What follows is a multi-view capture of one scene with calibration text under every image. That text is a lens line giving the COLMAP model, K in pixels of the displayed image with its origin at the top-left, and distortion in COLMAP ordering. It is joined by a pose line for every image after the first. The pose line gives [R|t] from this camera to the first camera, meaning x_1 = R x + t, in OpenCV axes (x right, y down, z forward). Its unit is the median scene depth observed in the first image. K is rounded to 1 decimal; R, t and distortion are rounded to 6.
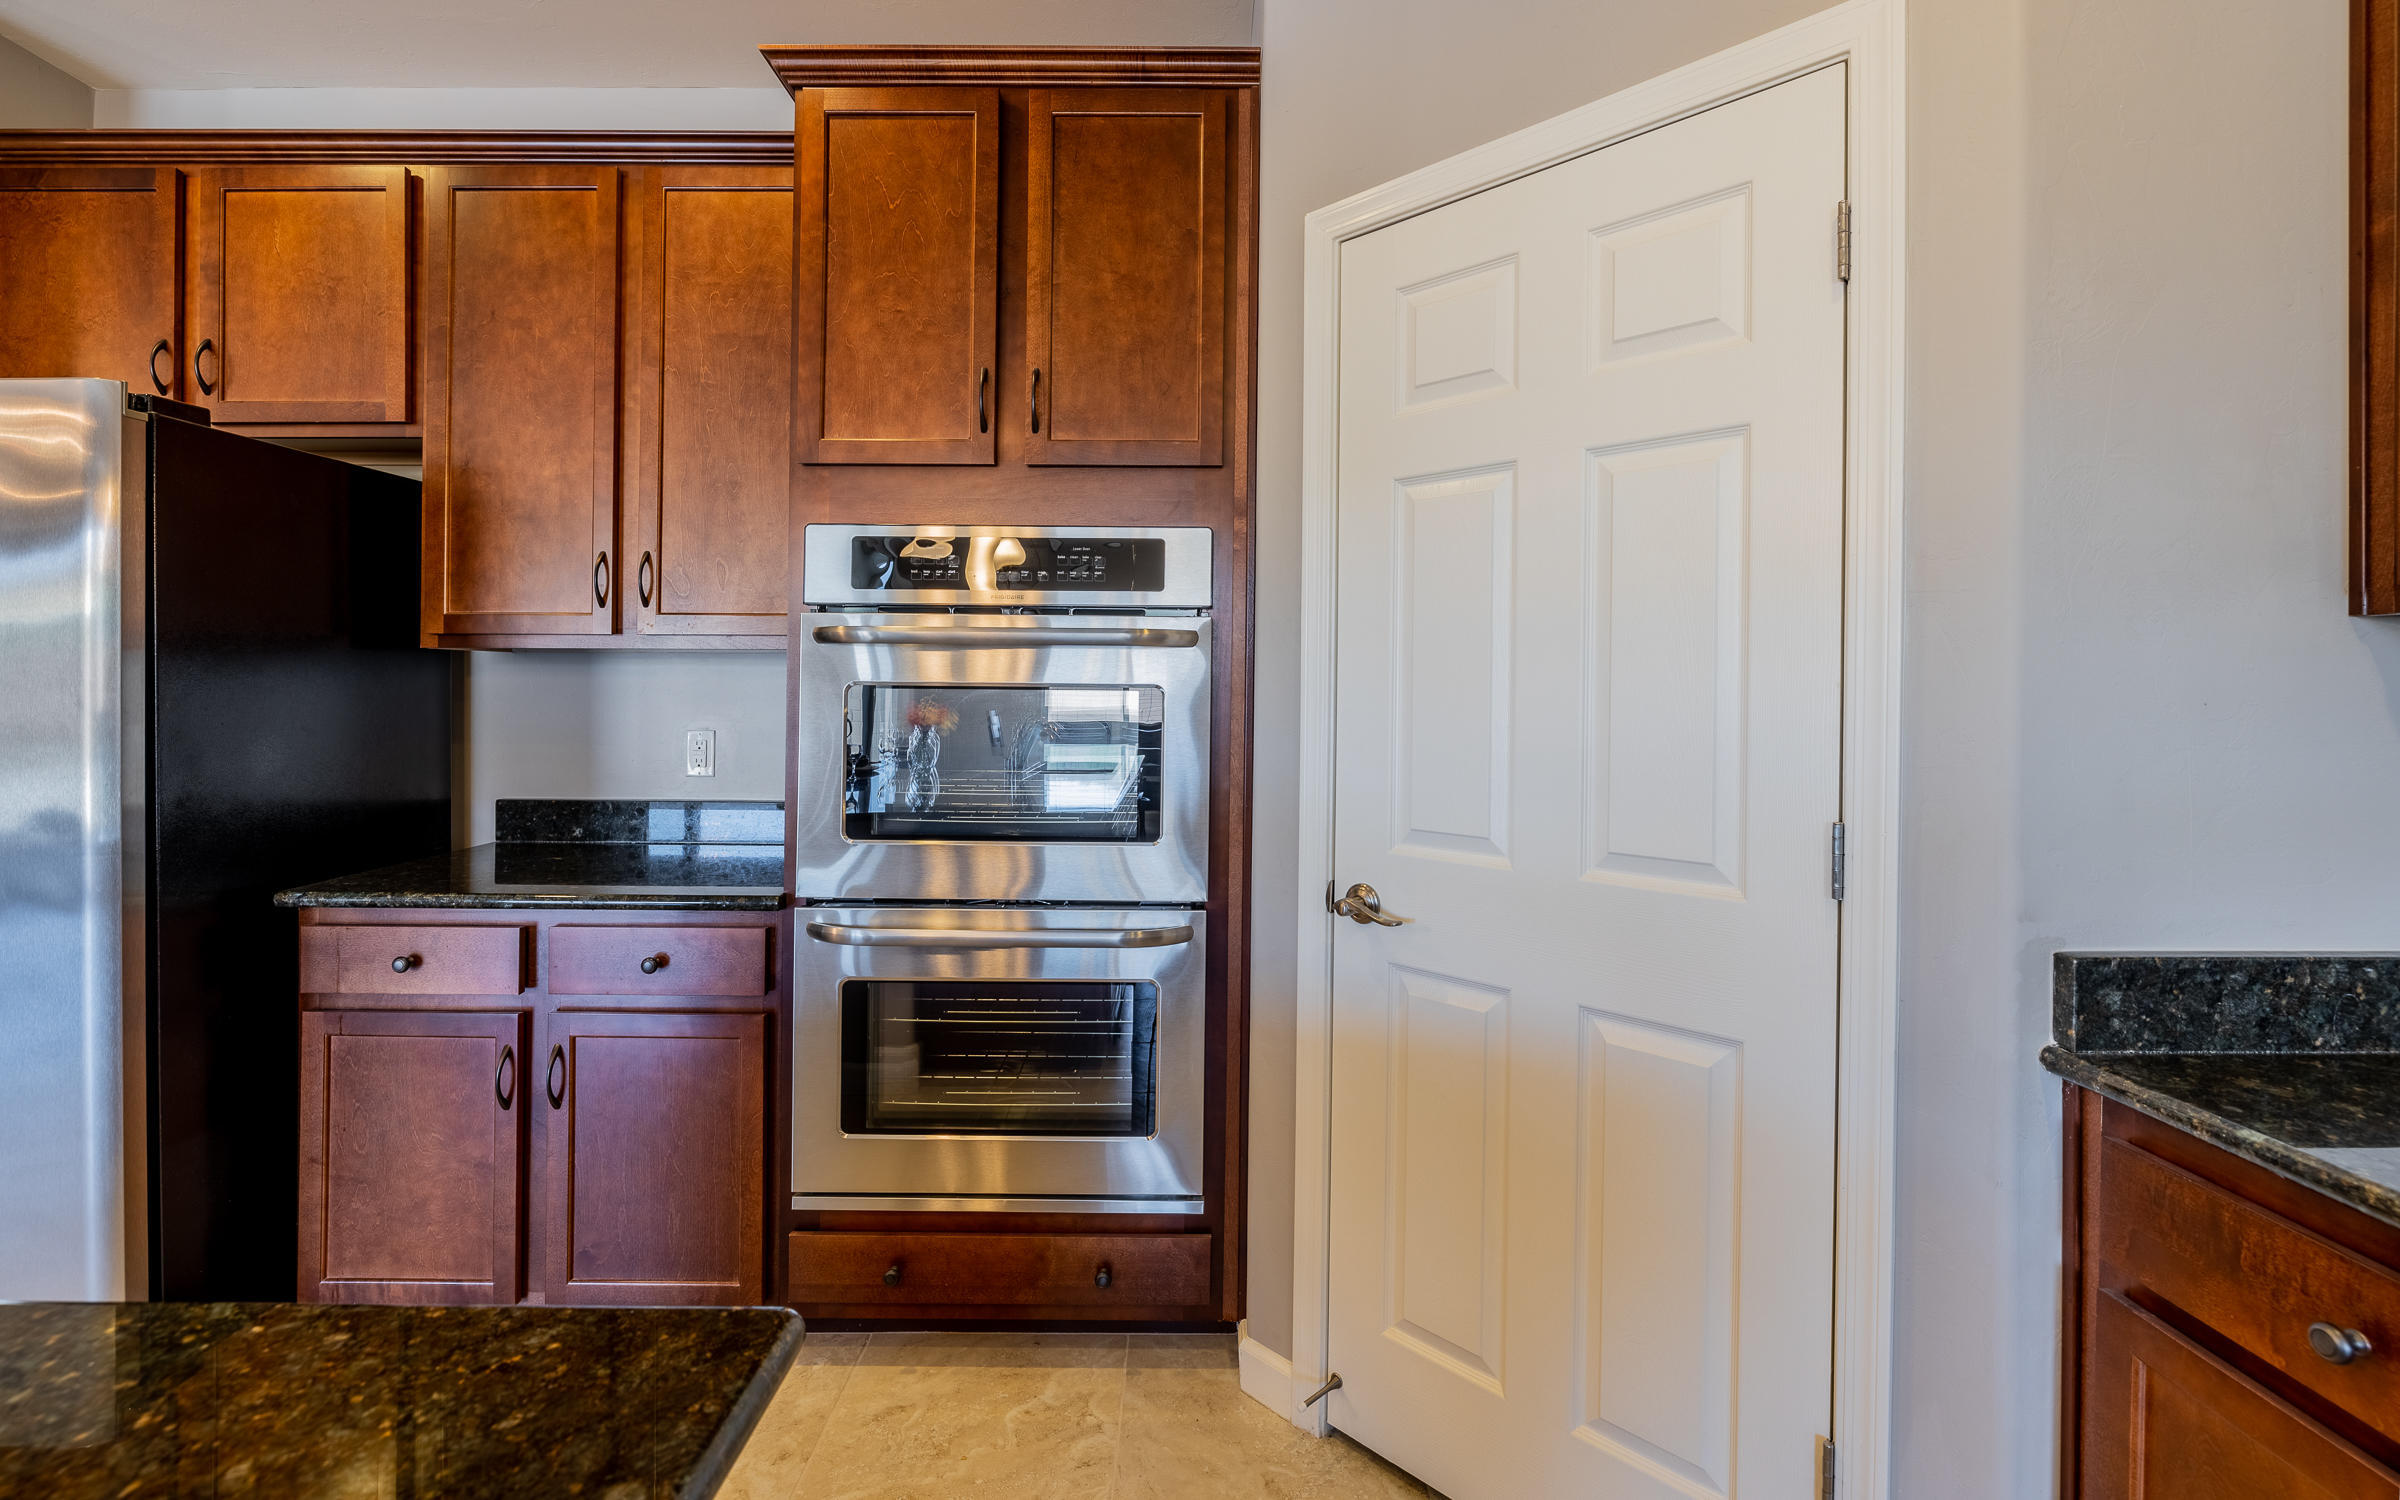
lens RADIAL K [[1051.9, 0, 1223.6], [0, 1051.9, 724.7], [0, 0, 1]] dist [-0.000152, -0.001212]
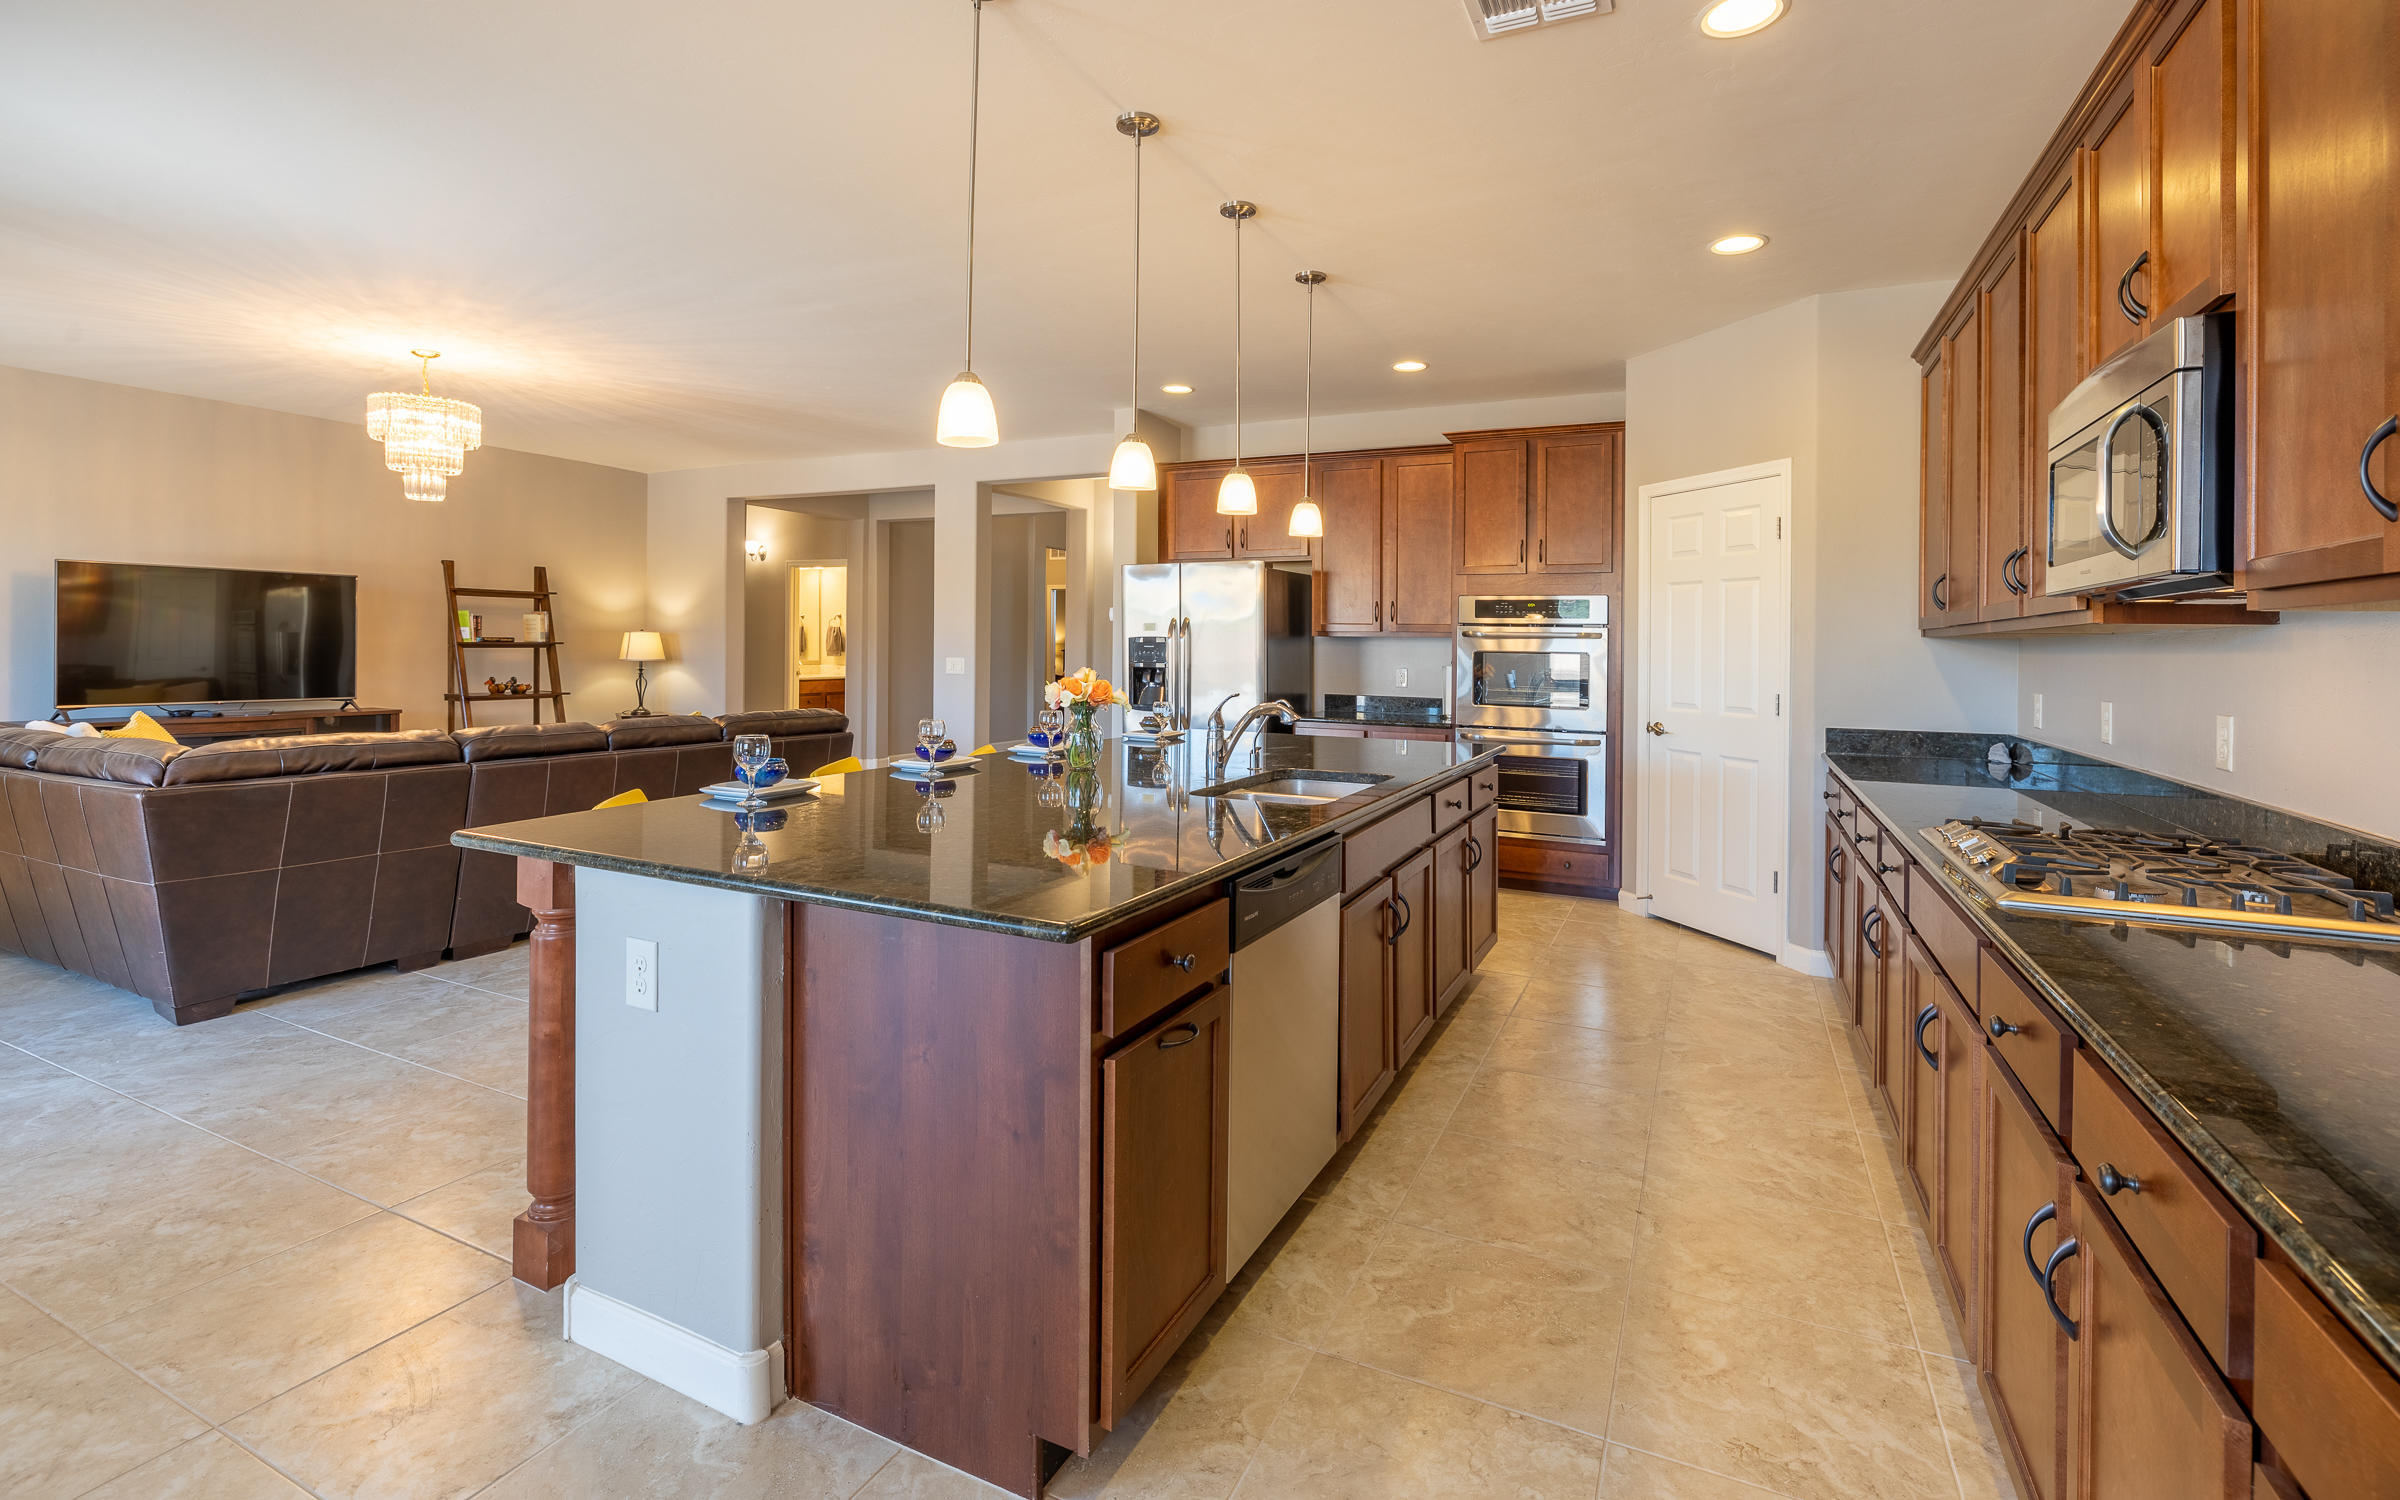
lens RADIAL K [[1051.9, 0, 1241.8], [0, 1051.9, 657.5], [0, 0, 1]] dist [-0.000152, -0.001212]
pose [[0.907504, -0.002320, -0.420036, 0.273657], [0.001736, 0.999997, -0.001772, -0.018716], [0.420039, 0.000879, 0.907506, -1.869373]]
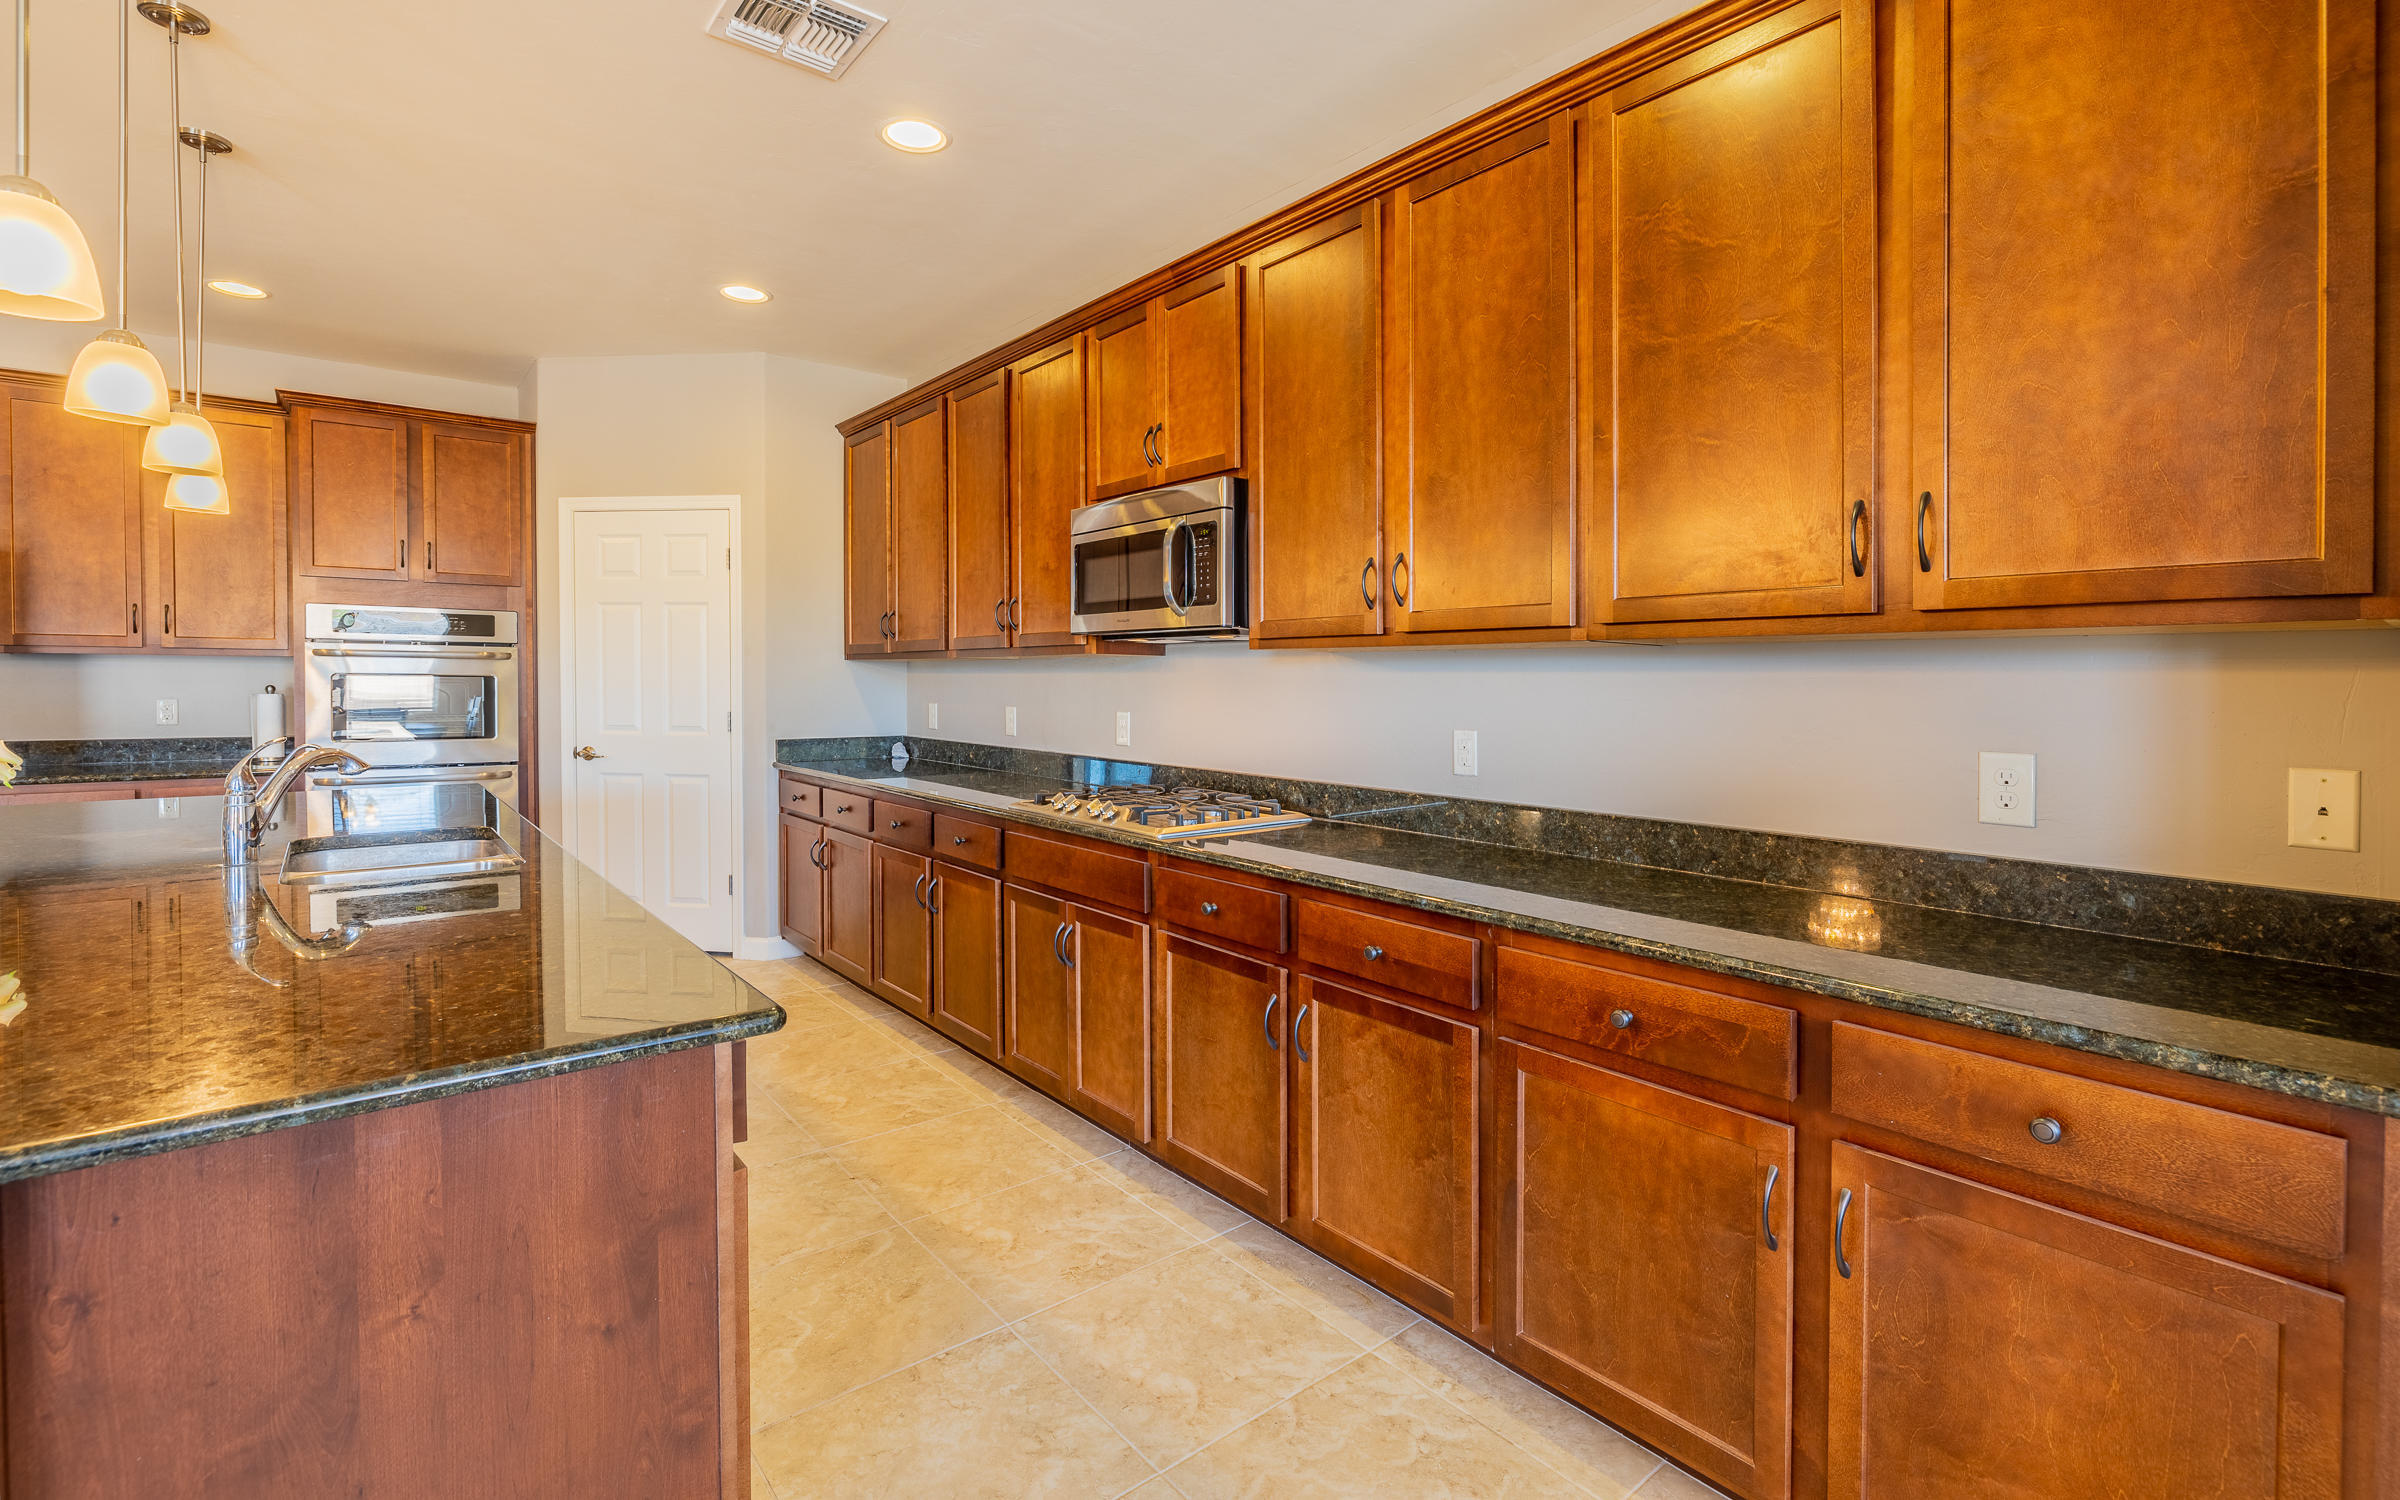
lens RADIAL K [[1051.9, 0, 1136.7], [0, 1051.9, 696.4], [0, 0, 1]] dist [-0.000152, -0.001212]
pose [[0.800536, -0.024002, 0.598804, -0.329036], [0.011304, 0.999625, 0.024956, -0.028529], [-0.599178, -0.013209, 0.800507, -1.867932]]
